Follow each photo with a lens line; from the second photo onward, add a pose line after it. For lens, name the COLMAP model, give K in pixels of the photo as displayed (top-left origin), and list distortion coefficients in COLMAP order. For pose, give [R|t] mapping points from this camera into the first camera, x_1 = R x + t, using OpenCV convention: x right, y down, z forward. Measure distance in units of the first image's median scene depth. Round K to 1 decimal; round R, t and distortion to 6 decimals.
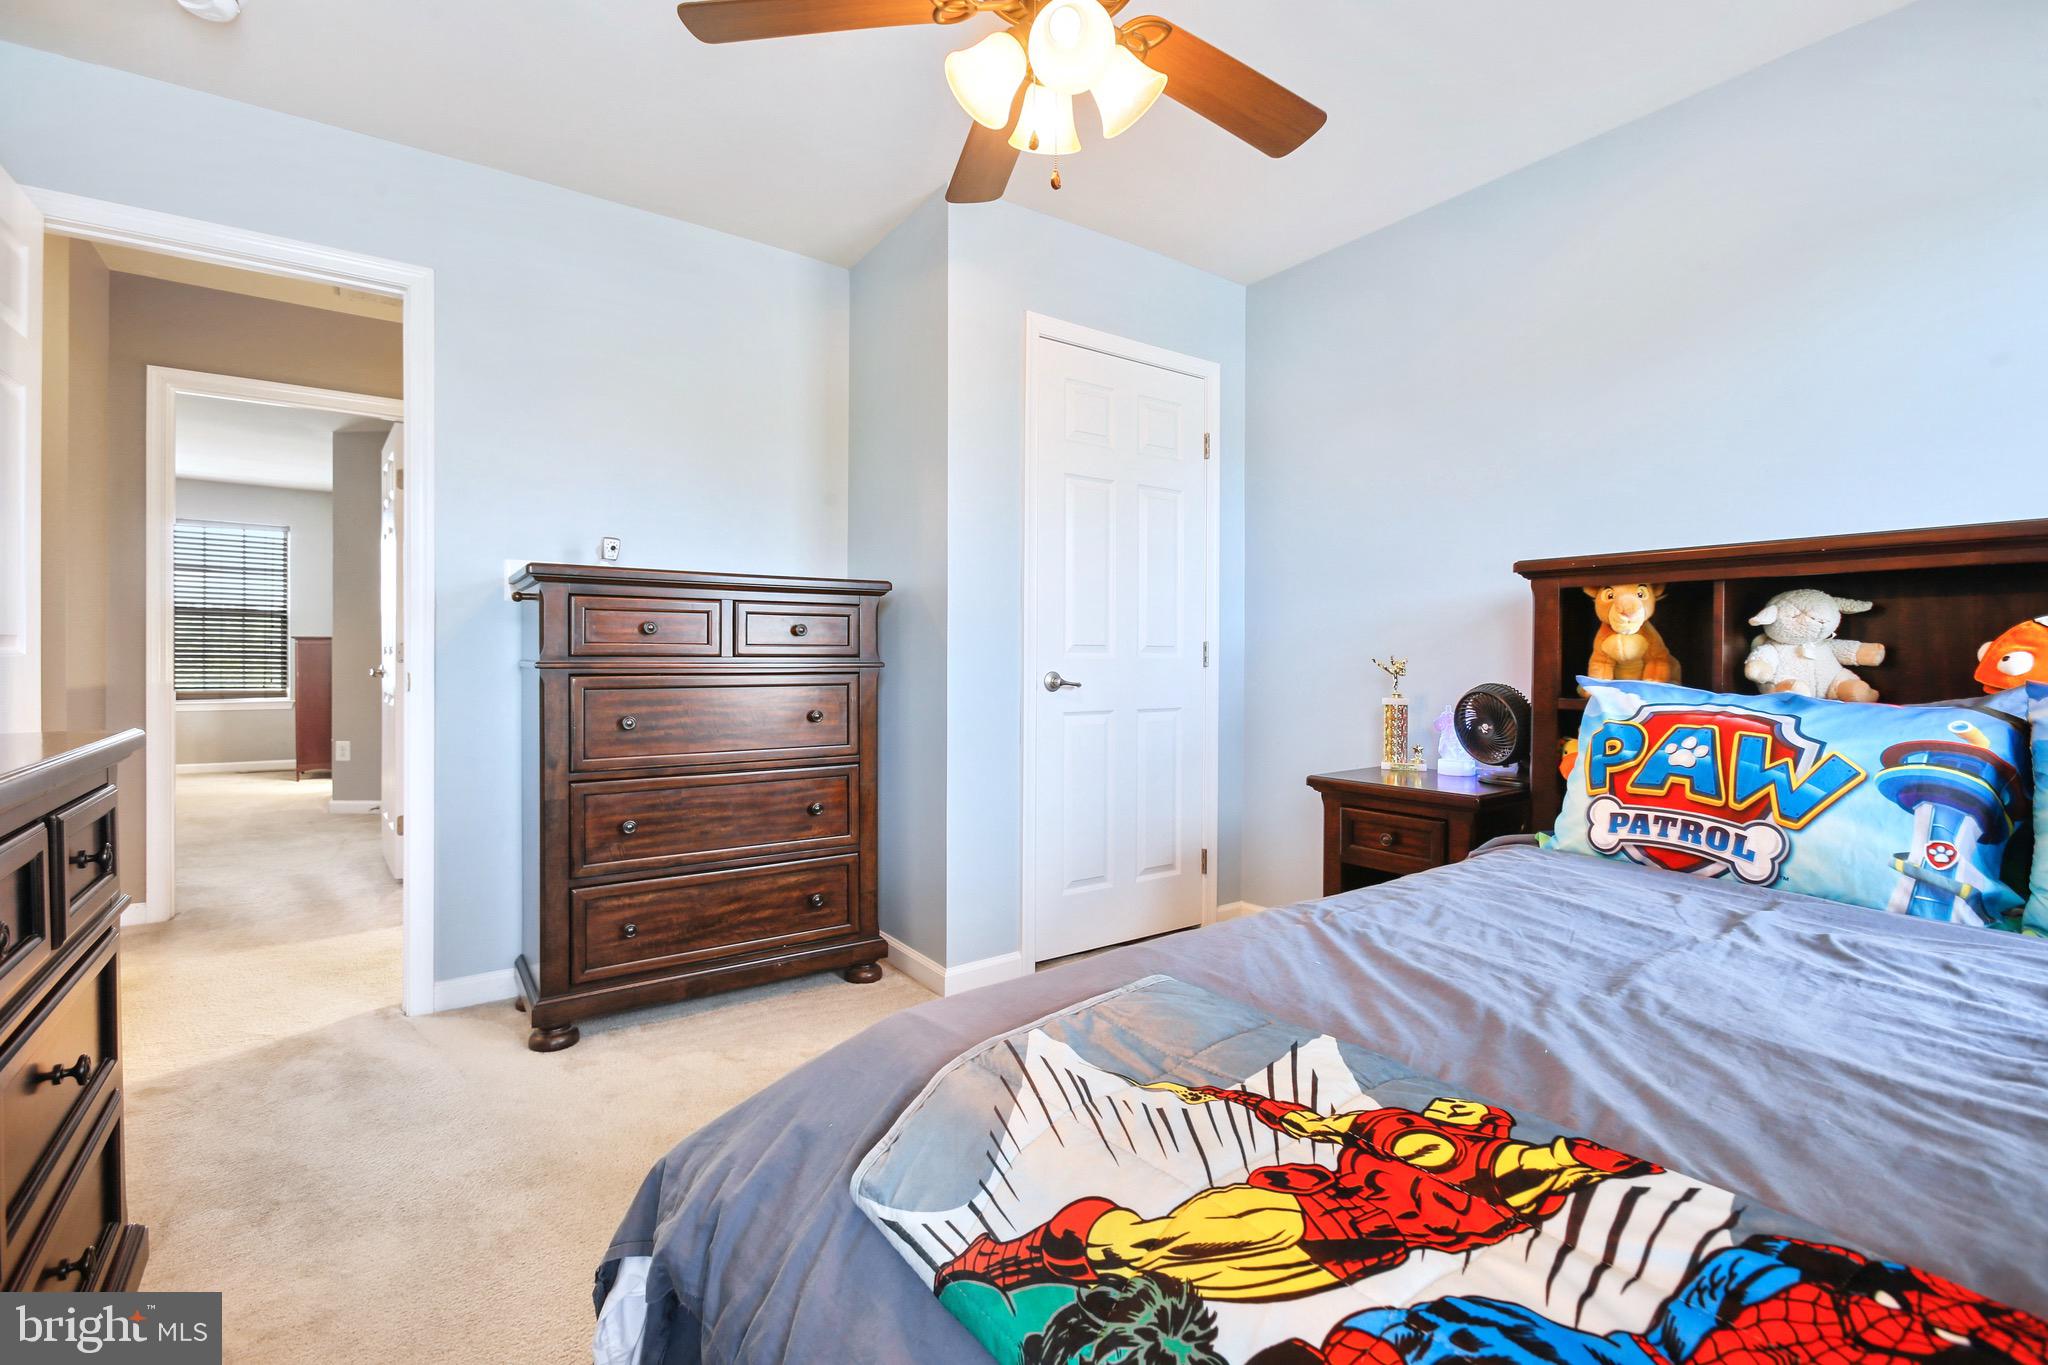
lens RADIAL K [[906.0, 0, 1022.1], [0, 906.0, 667.1], [0, 0, 1]] dist [-0.000176, -0.000117]
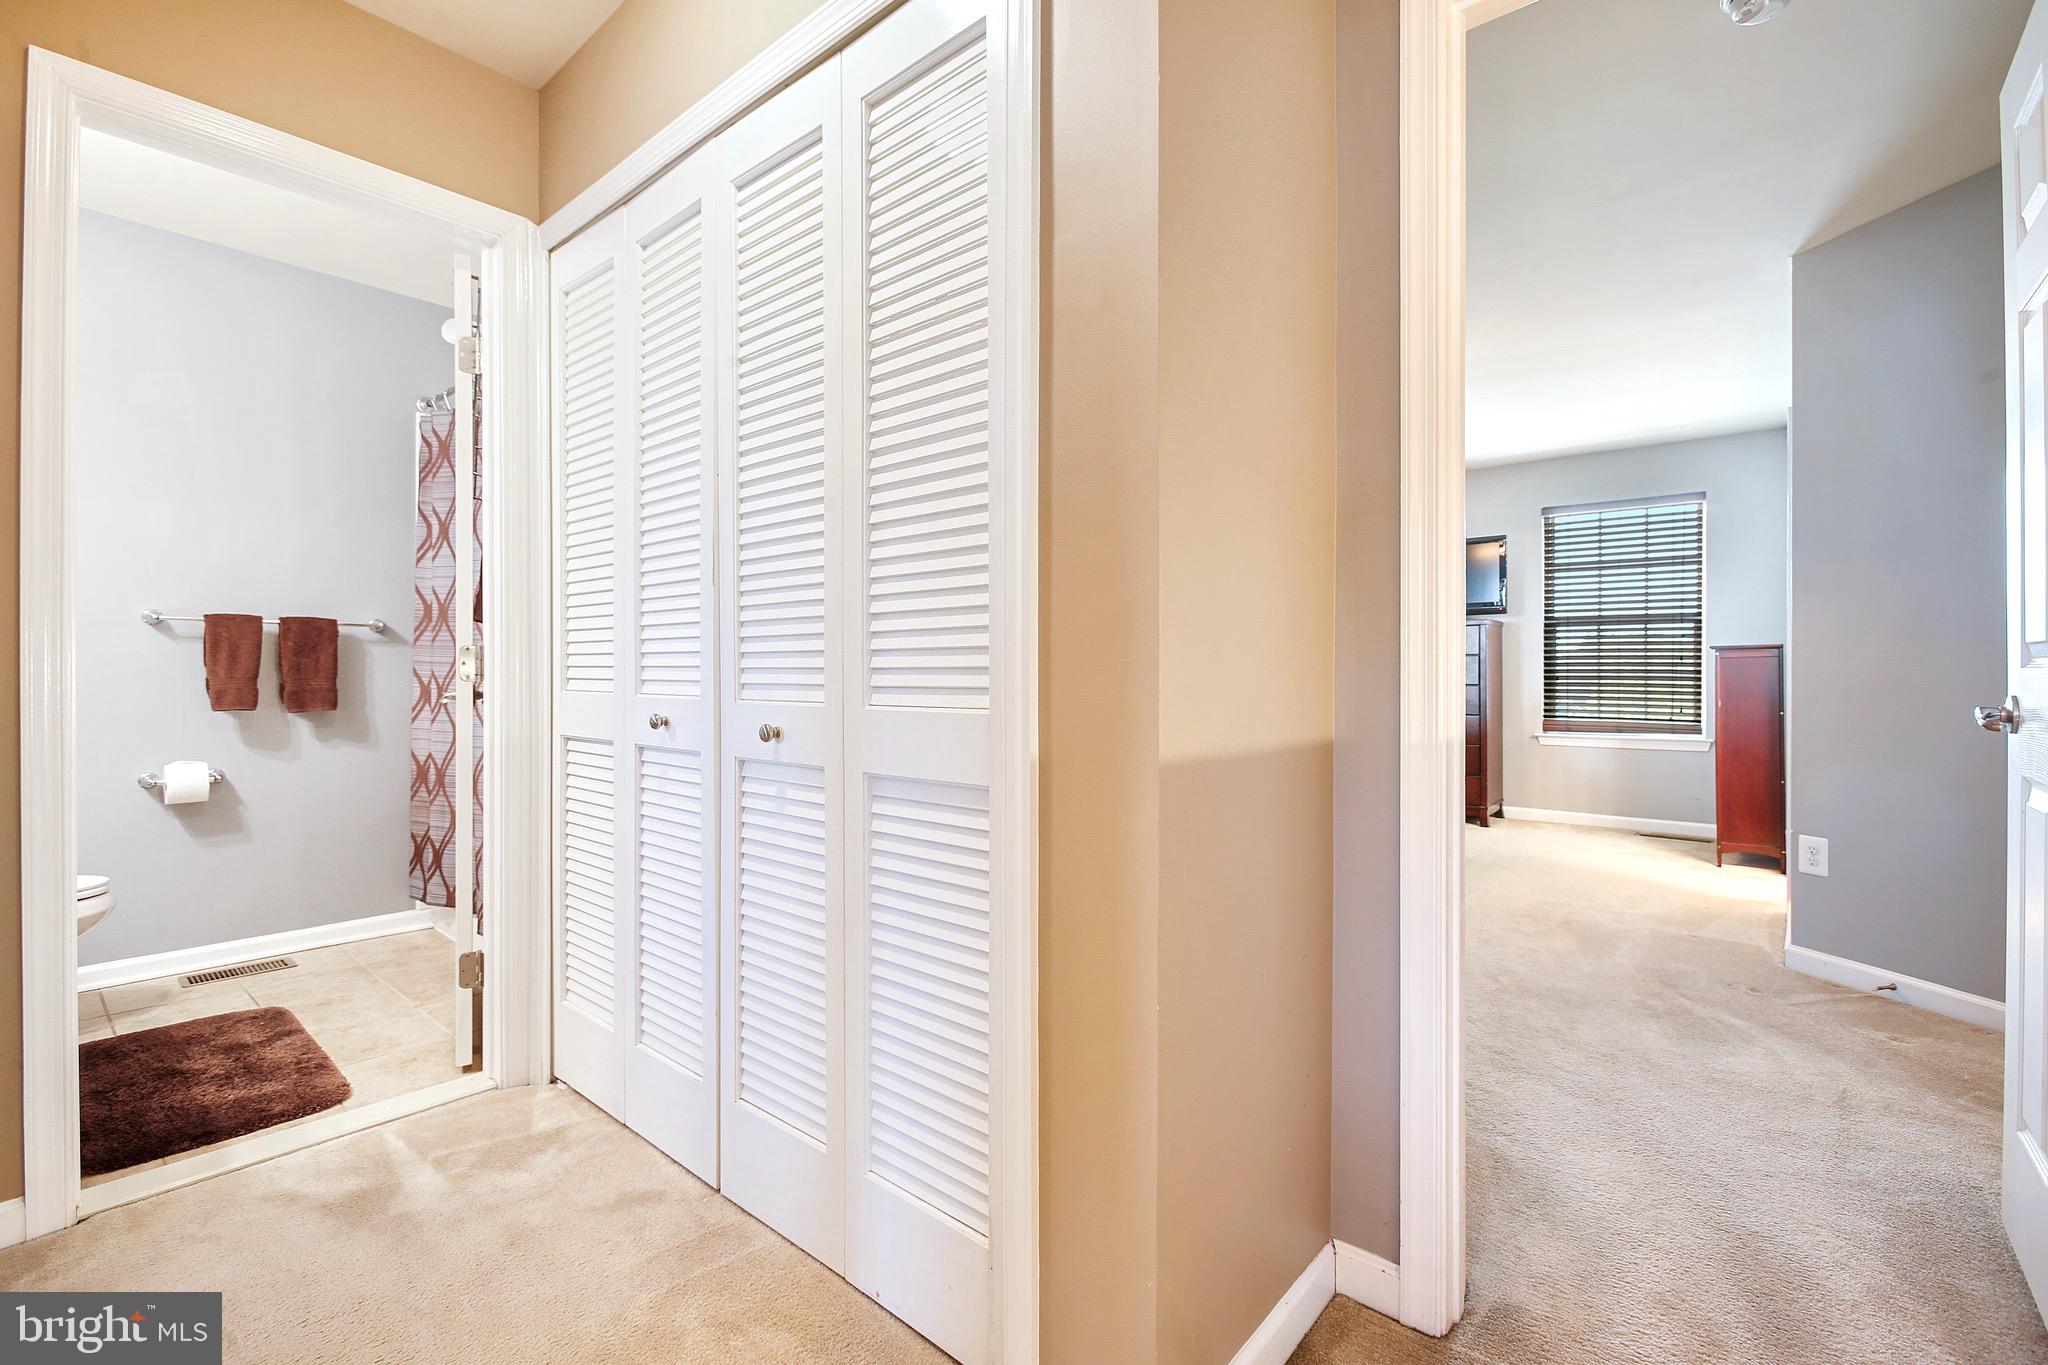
lens RADIAL K [[900.6, 0, 1024.0], [0, 900.6, 682.5], [0, 0, 1]] dist [0.001605, -0.000175]
pose [[0.246740, -0.005470, -0.969066, -0.272946], [-0.001297, 0.999981, -0.005975, -0.002273], [0.969081, 0.002731, 0.246728, 0.328756]]
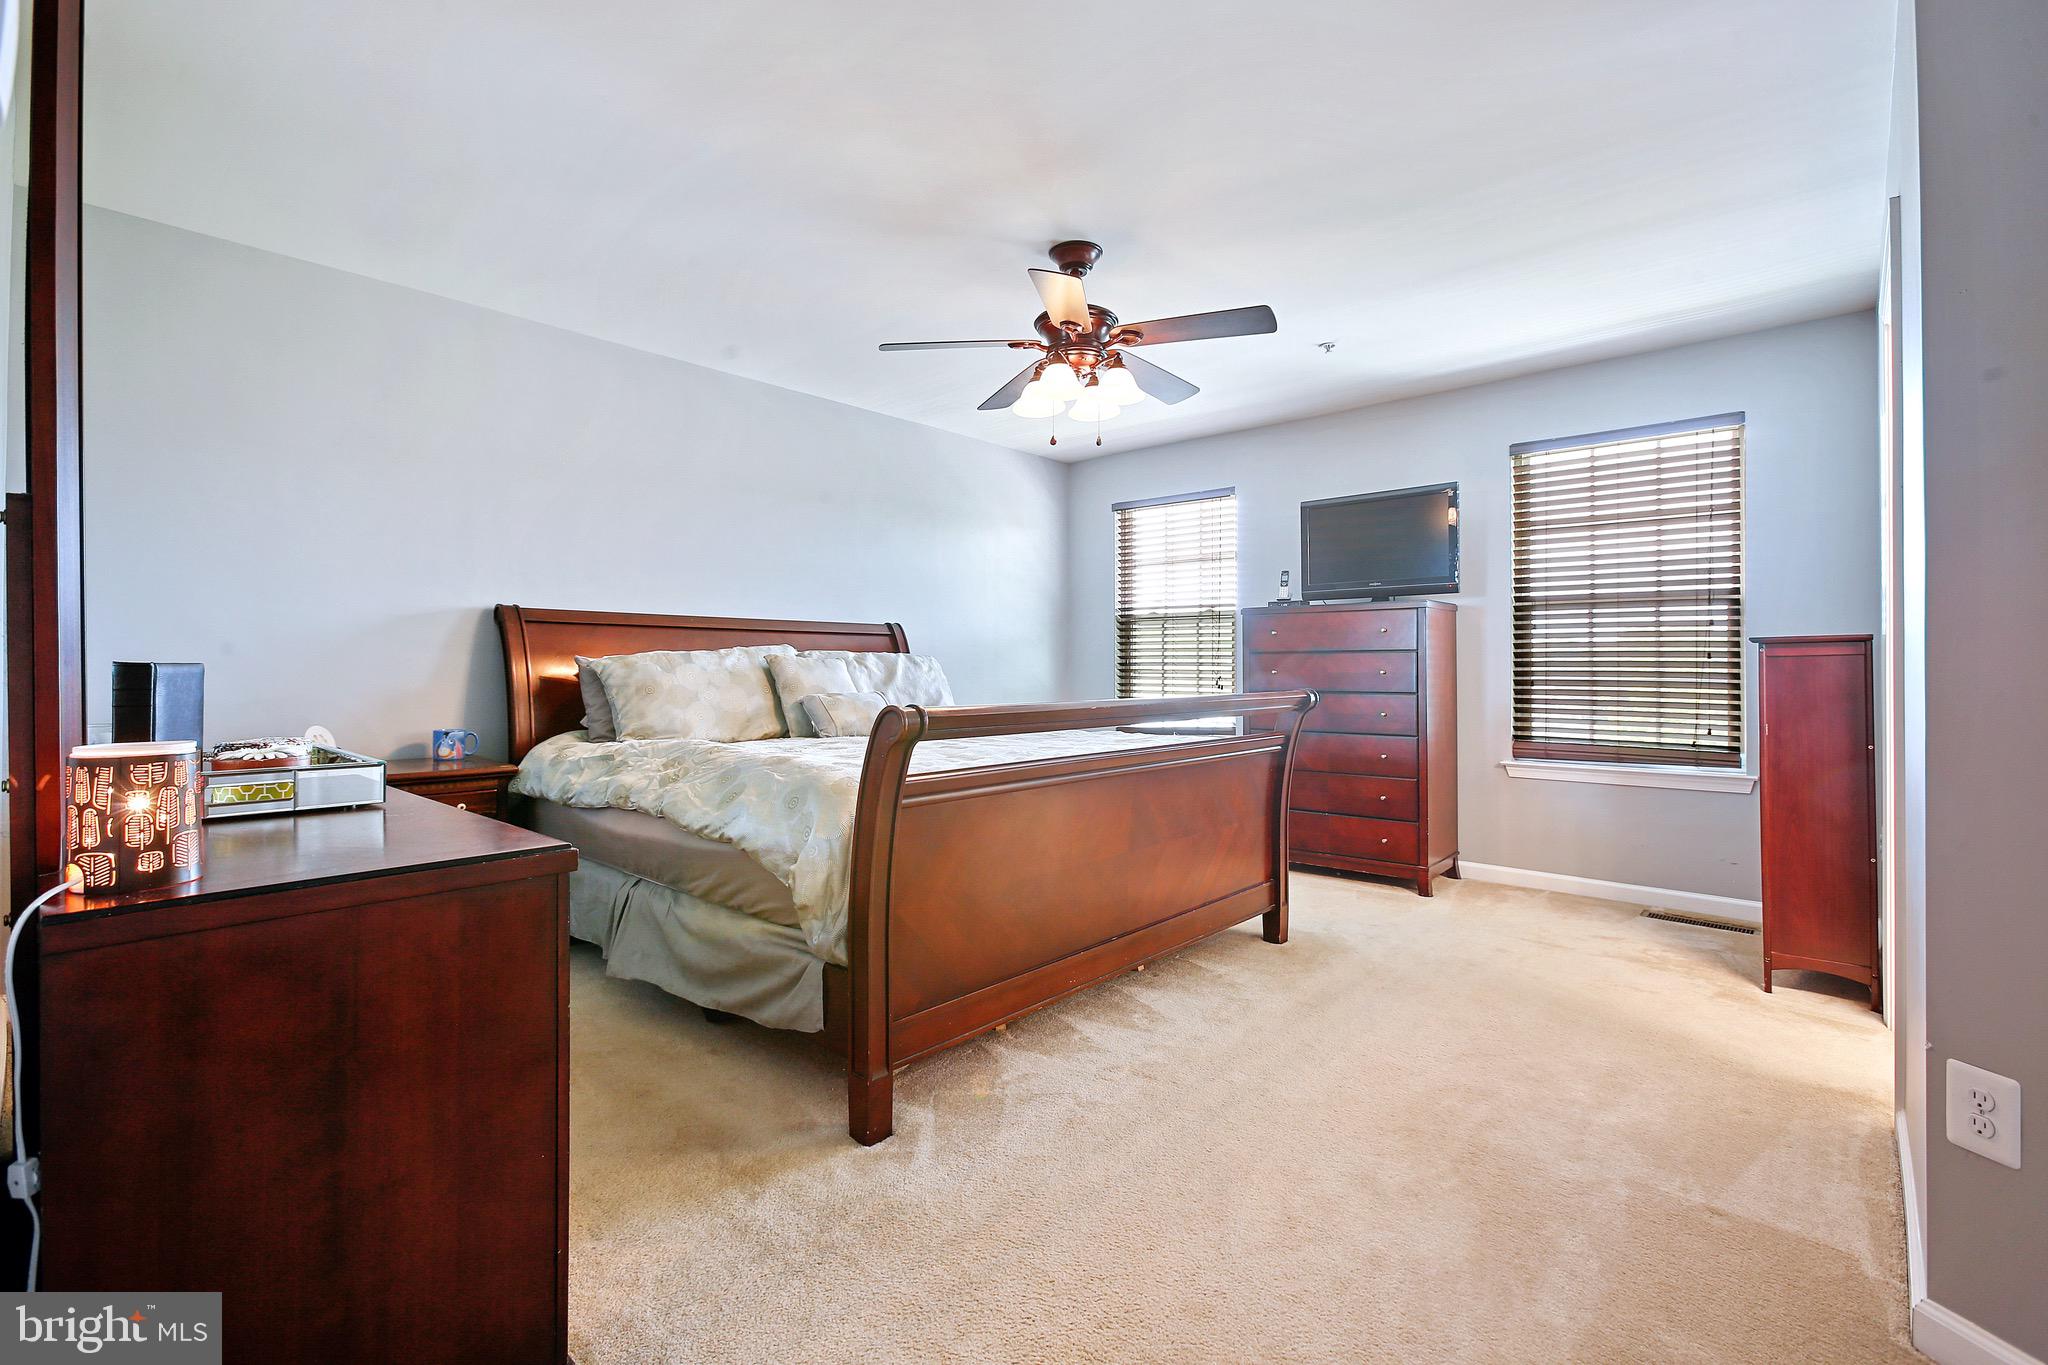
lens RADIAL K [[912.0, 0, 1015.4], [0, 912.0, 673.1], [0, 0, 1]] dist [0.000111, 0.000138]
pose [[0.214408, -0.008109, -0.976711, -0.437822], [-0.000620, 0.999964, -0.008438, -0.012731], [0.976744, 0.002415, 0.214395, 0.540641]]
